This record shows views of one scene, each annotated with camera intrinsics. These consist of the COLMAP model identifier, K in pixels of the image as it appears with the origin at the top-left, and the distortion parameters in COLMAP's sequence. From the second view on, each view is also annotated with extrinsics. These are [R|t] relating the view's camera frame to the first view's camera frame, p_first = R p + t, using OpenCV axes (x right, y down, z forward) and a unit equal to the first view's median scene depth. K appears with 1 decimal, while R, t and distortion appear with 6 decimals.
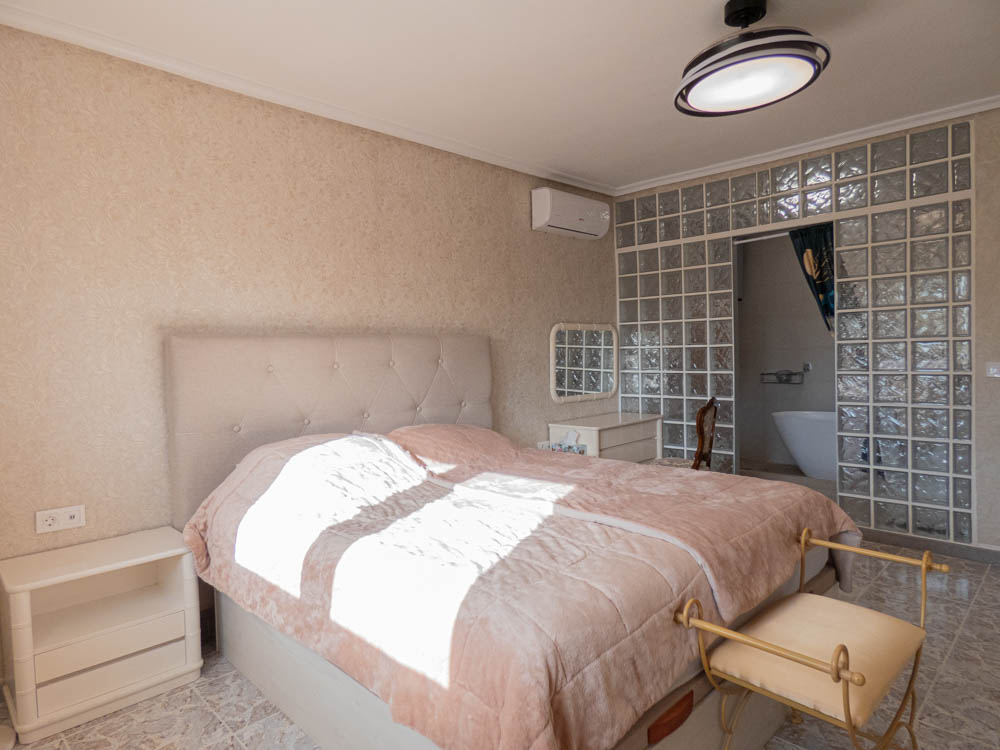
lens RADIAL K [[603.4, 0, 493.3], [0, 603.4, 372.3], [0, 0, 1]] dist [-0.003973, -0.000342]
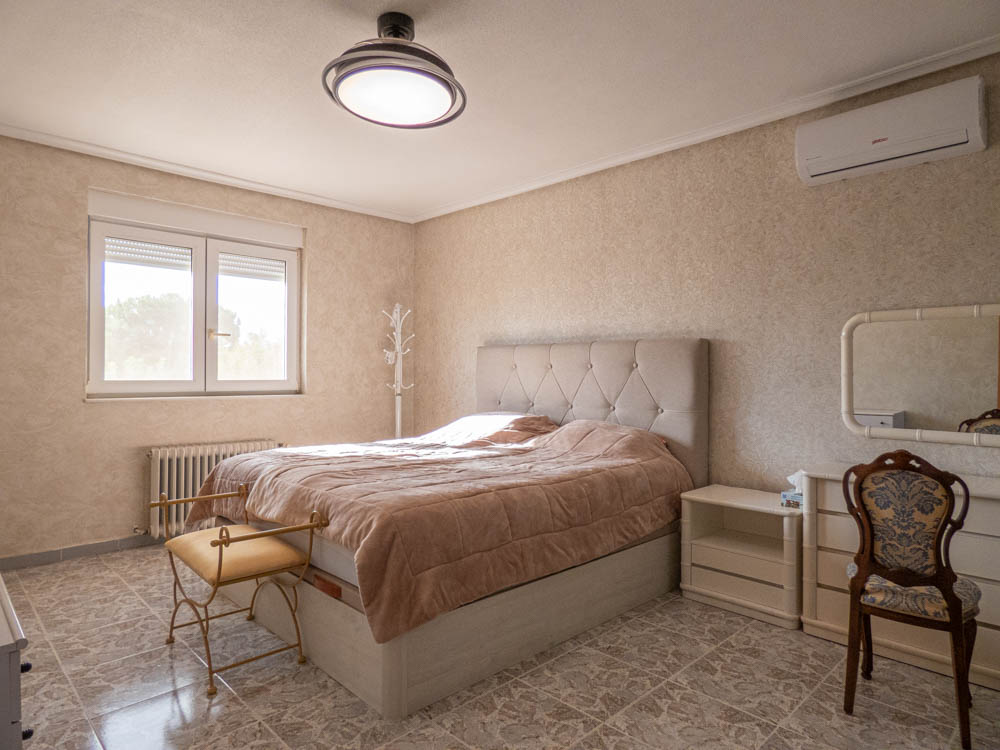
lens RADIAL K [[603.4, 0, 493.3], [0, 603.4, 372.3], [0, 0, 1]] dist [-0.003973, -0.000342]
pose [[-0.004846, 0.052867, -0.998590, 0.932474], [-0.010086, 0.998548, 0.052913, -0.058118], [0.999937, 0.010329, -0.004306, 0.747630]]
